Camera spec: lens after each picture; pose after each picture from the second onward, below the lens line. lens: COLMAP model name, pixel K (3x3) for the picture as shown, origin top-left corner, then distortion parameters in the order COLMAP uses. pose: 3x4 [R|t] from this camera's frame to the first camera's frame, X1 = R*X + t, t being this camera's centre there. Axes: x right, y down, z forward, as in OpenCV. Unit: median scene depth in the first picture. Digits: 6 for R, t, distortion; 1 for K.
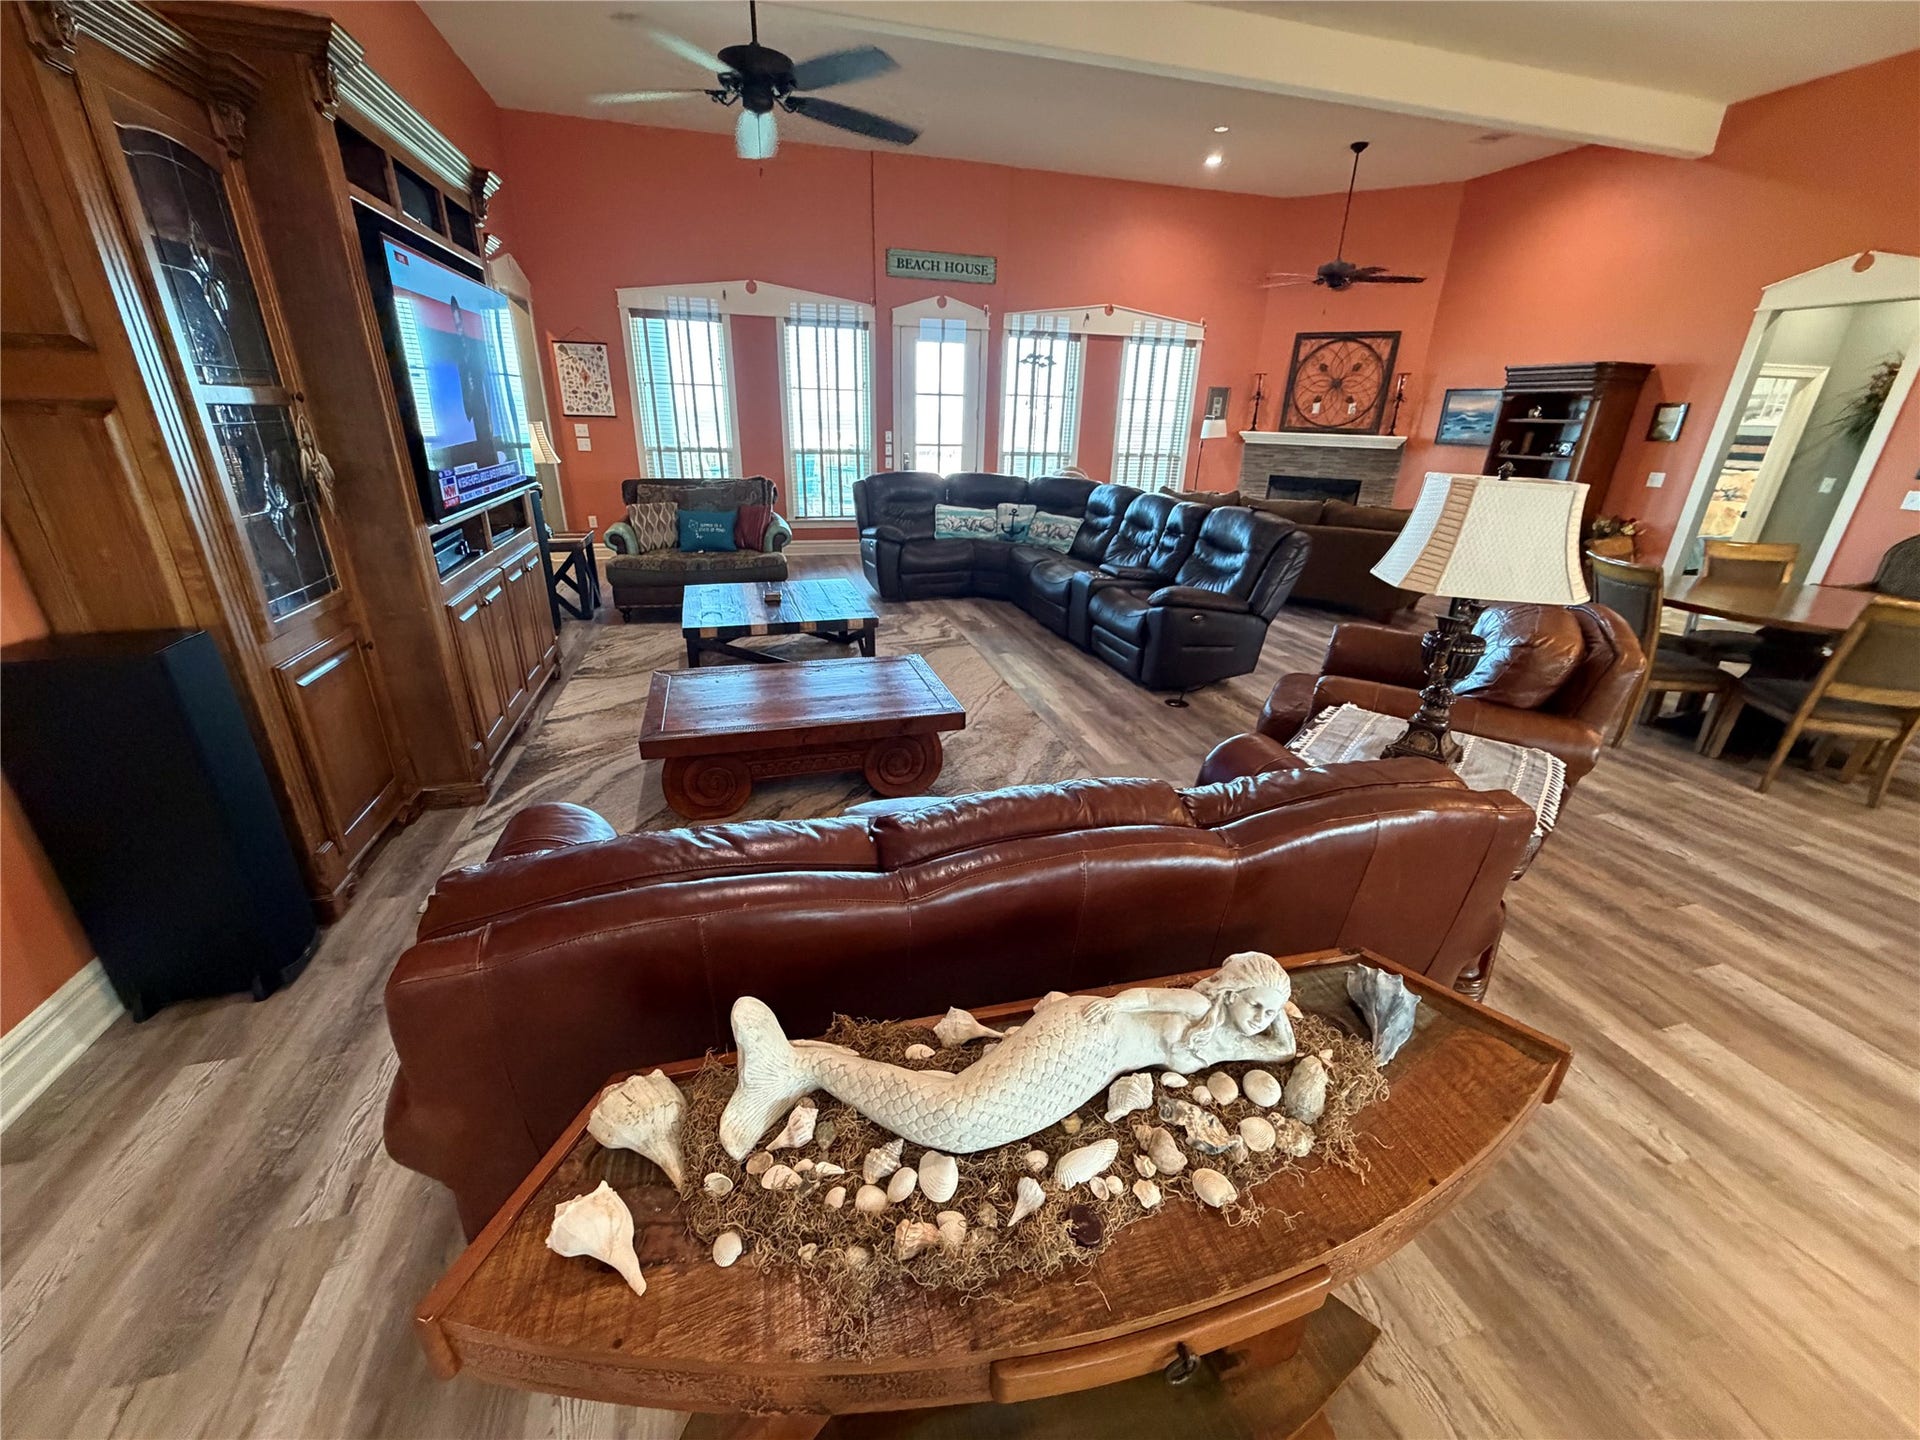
lens RADIAL K [[763.0, 0, 961.2], [0, 763.0, 716.0], [0, 0, 1]] dist [0.001915, -0.000237]
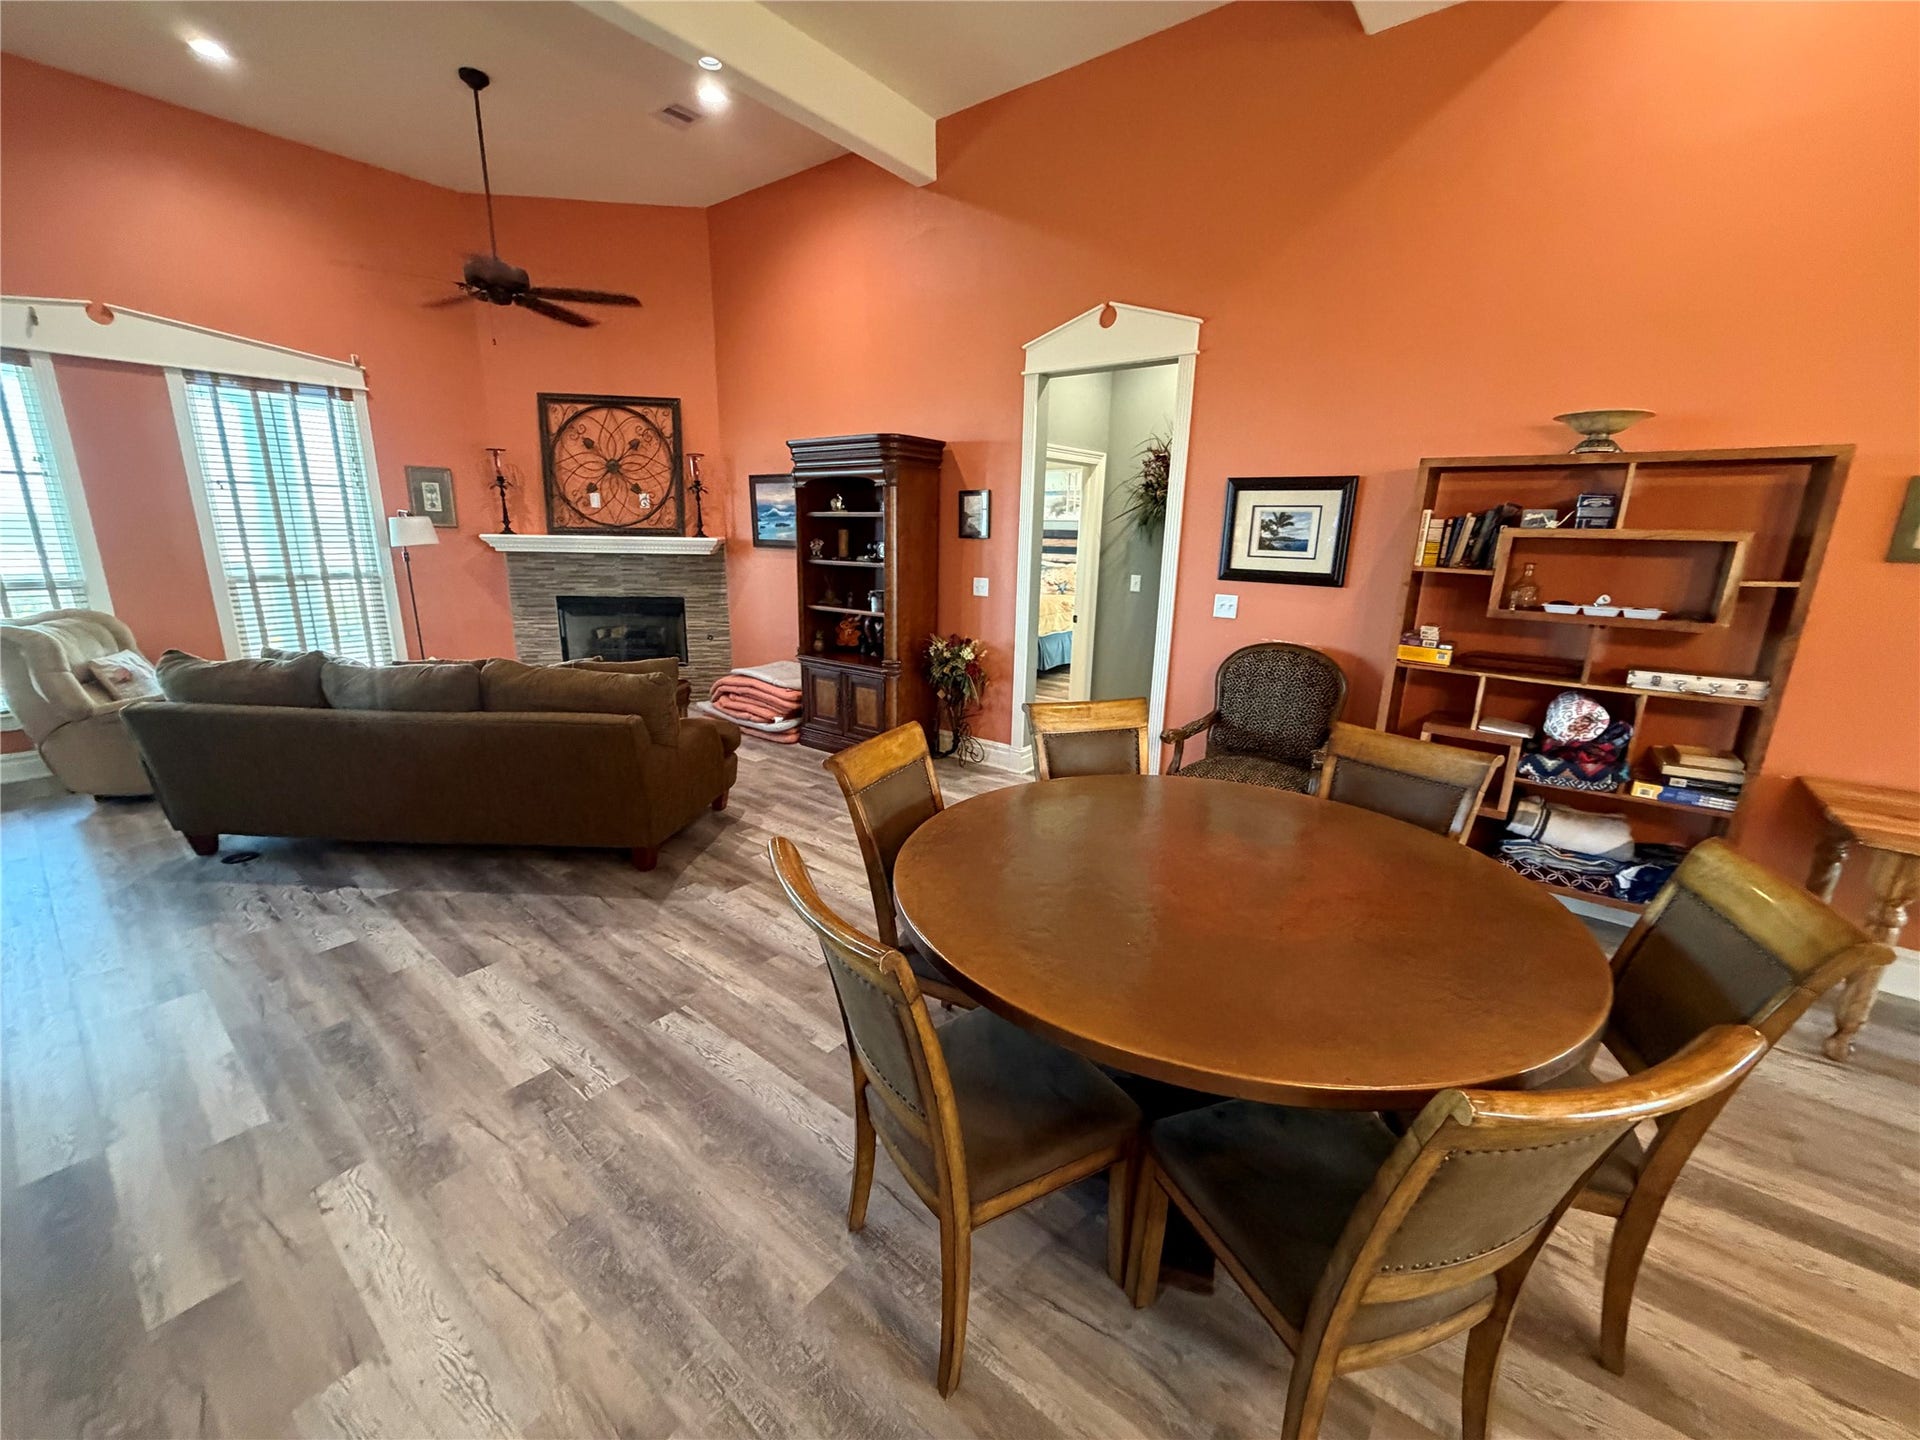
lens RADIAL K [[763.0, 0, 957.1], [0, 763.0, 716.3], [0, 0, 1]] dist [0.001915, -0.000237]
pose [[0.809712, -0.154215, 0.566201, 0.345557], [0.221365, 0.973839, -0.051328, -0.117744], [-0.543474, 0.166898, 0.822667, 0.321262]]
